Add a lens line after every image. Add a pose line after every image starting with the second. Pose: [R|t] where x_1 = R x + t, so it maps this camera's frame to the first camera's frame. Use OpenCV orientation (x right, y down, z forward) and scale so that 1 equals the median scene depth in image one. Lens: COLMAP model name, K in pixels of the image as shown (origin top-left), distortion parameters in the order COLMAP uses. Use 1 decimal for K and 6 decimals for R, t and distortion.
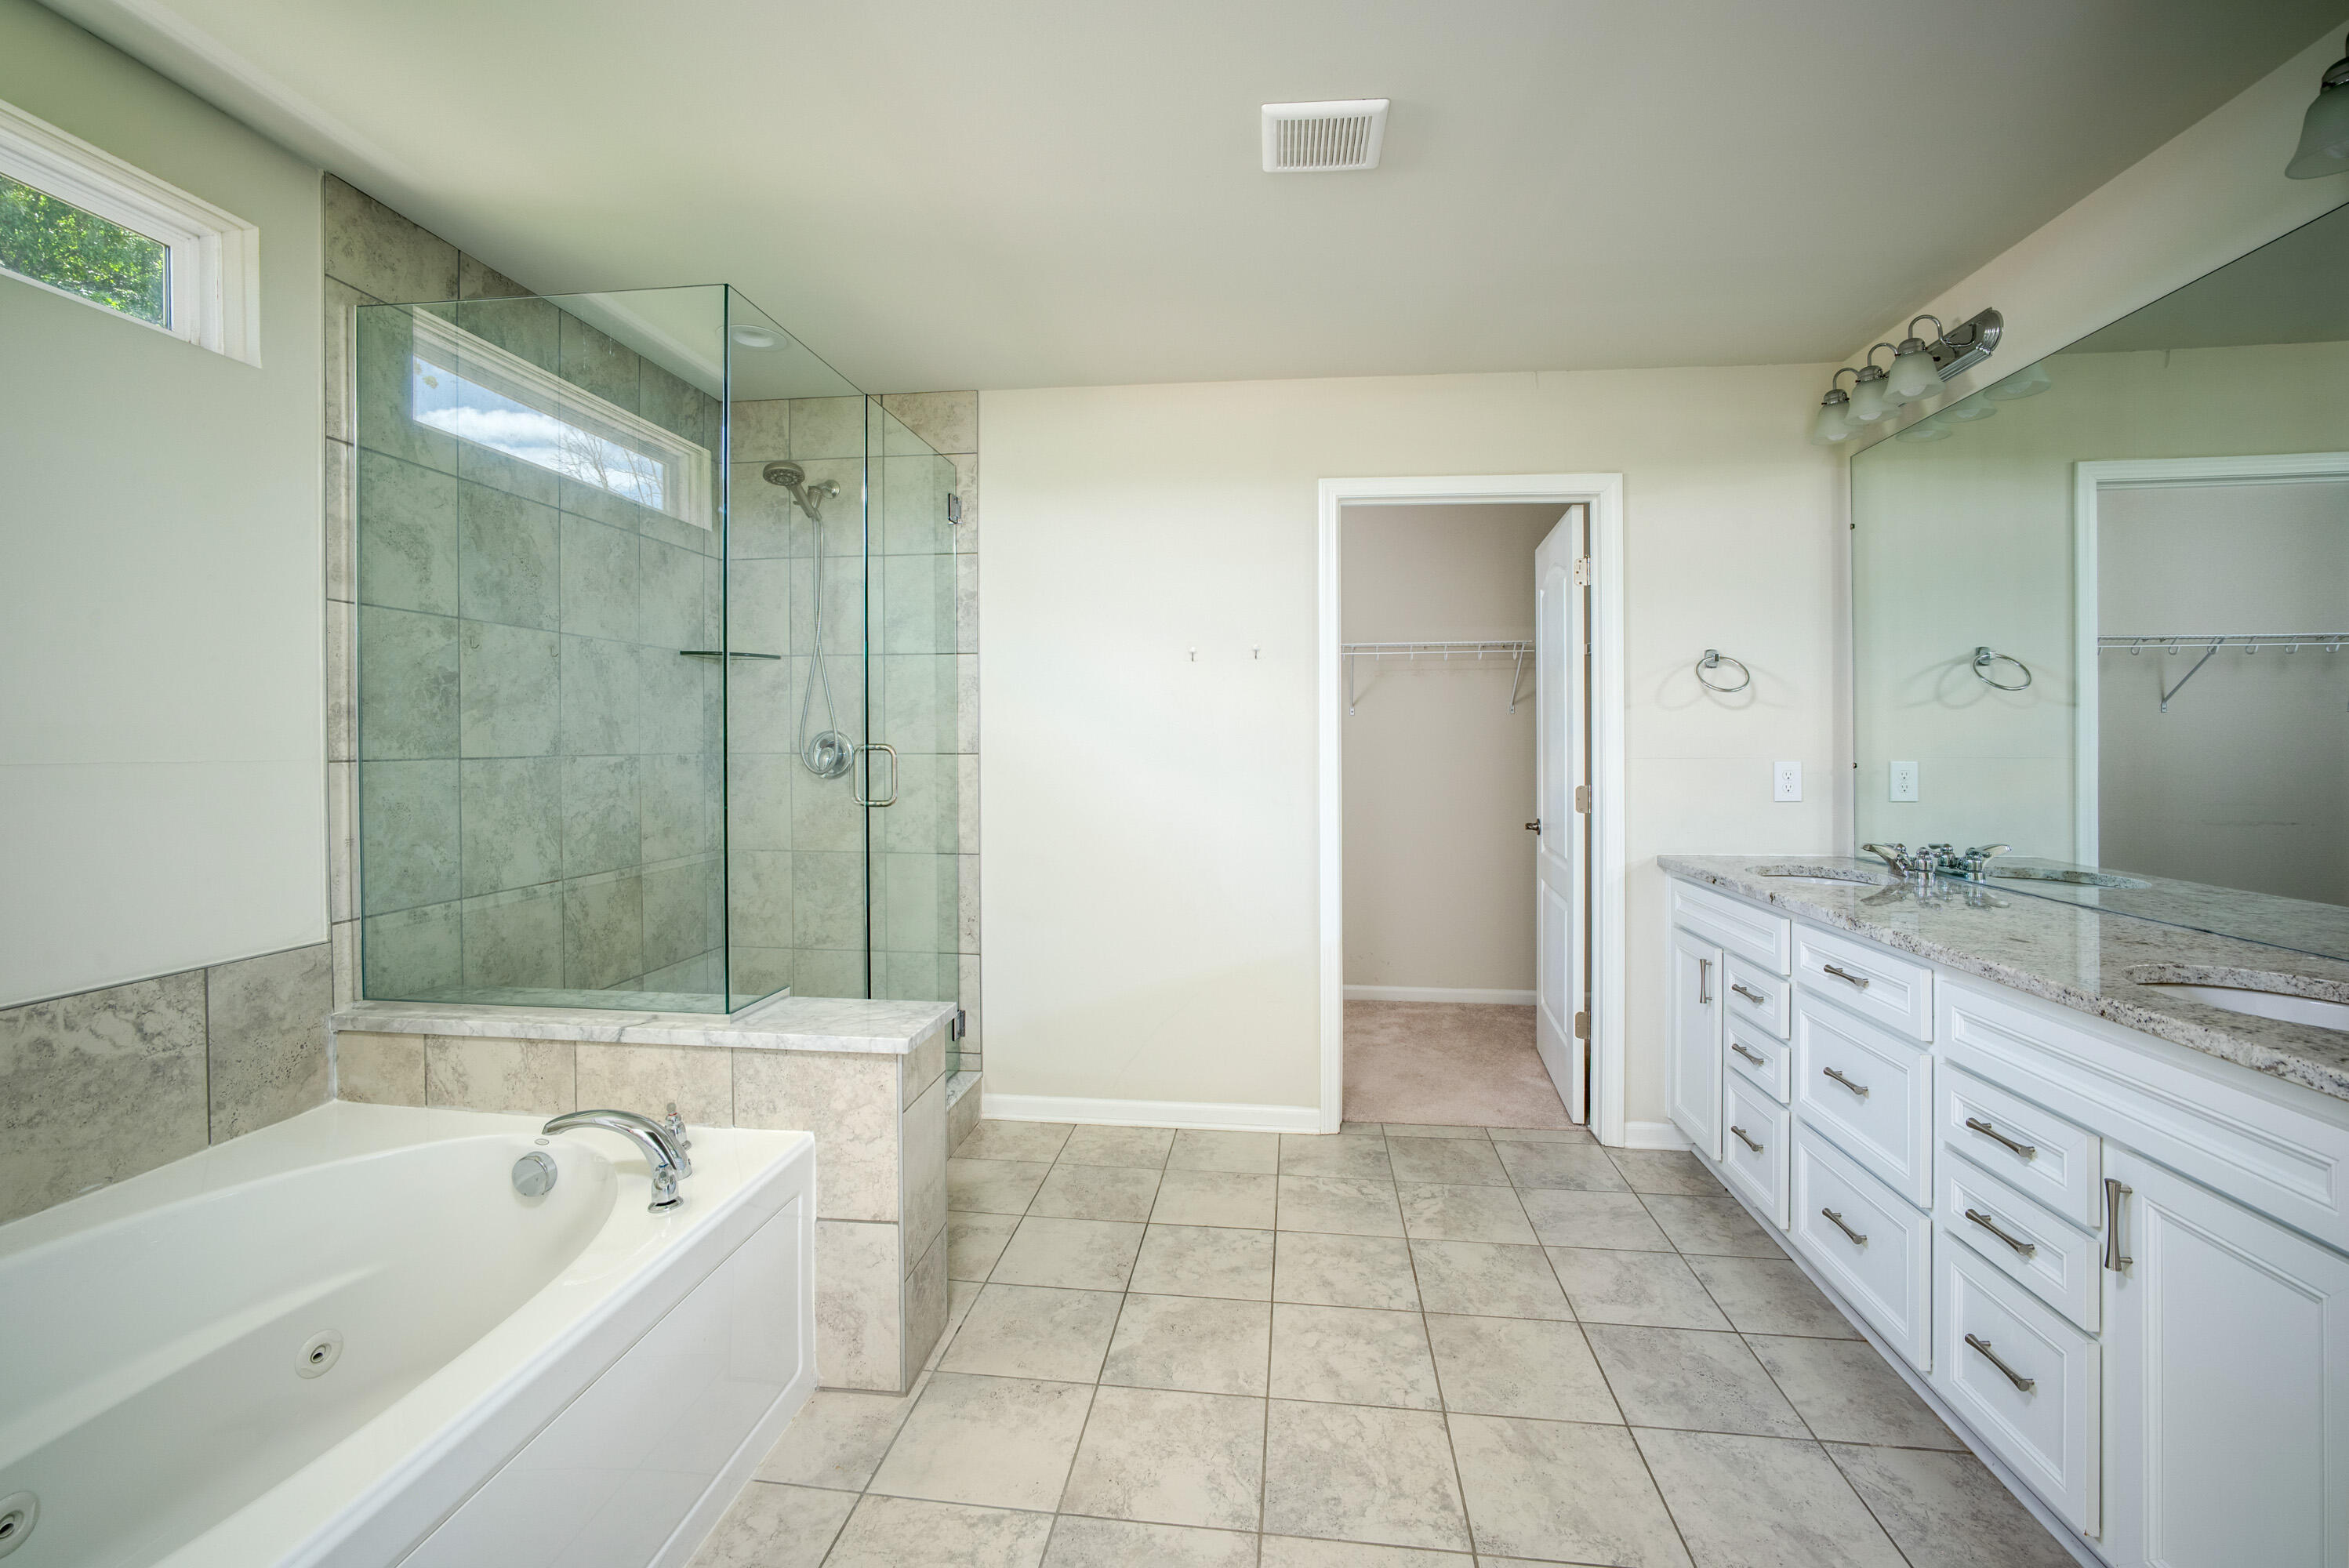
lens RADIAL K [[1033.6, 0, 1177.3], [0, 1033.6, 743.1], [0, 0, 1]] dist [-0.004860, 0.001239]
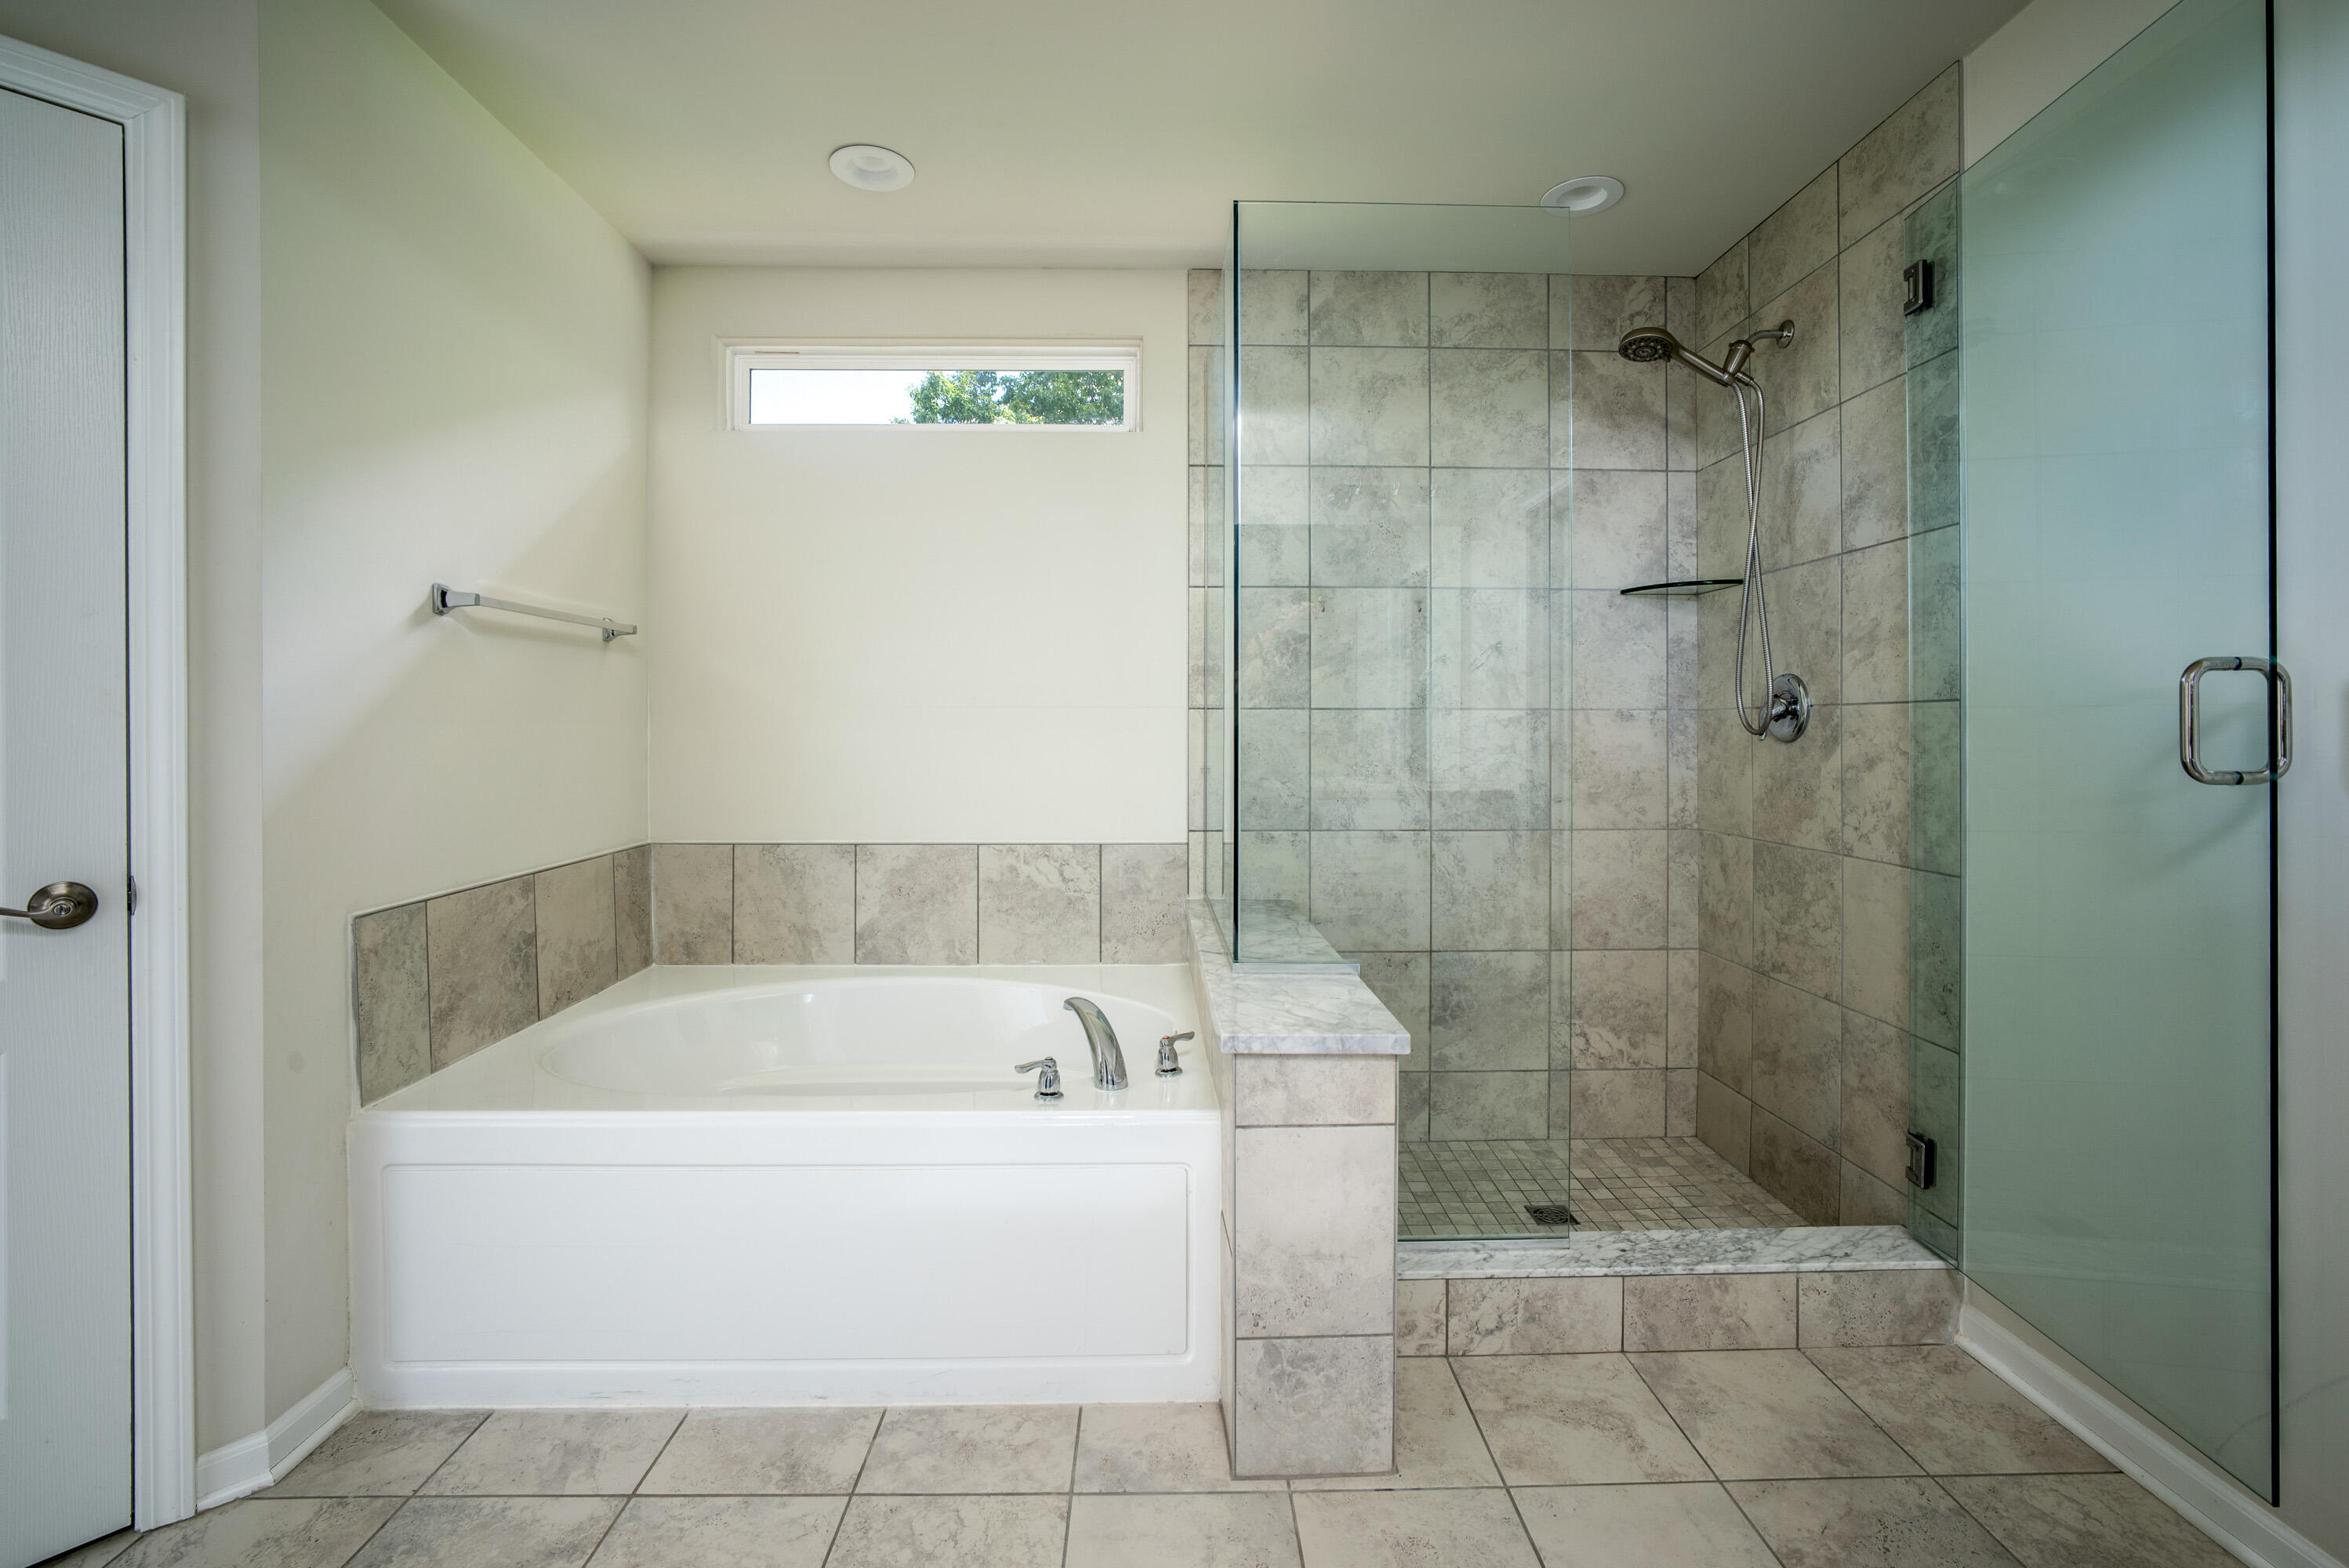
lens RADIAL K [[1033.6, 0, 1173.1], [0, 1033.6, 732.9], [0, 0, 1]] dist [-0.004860, 0.001239]
pose [[0.137339, 0.000090, -0.990524, 0.425763], [-0.005099, 0.999987, -0.000616, 0.043079], [0.990511, 0.005135, 0.137338, 0.679615]]
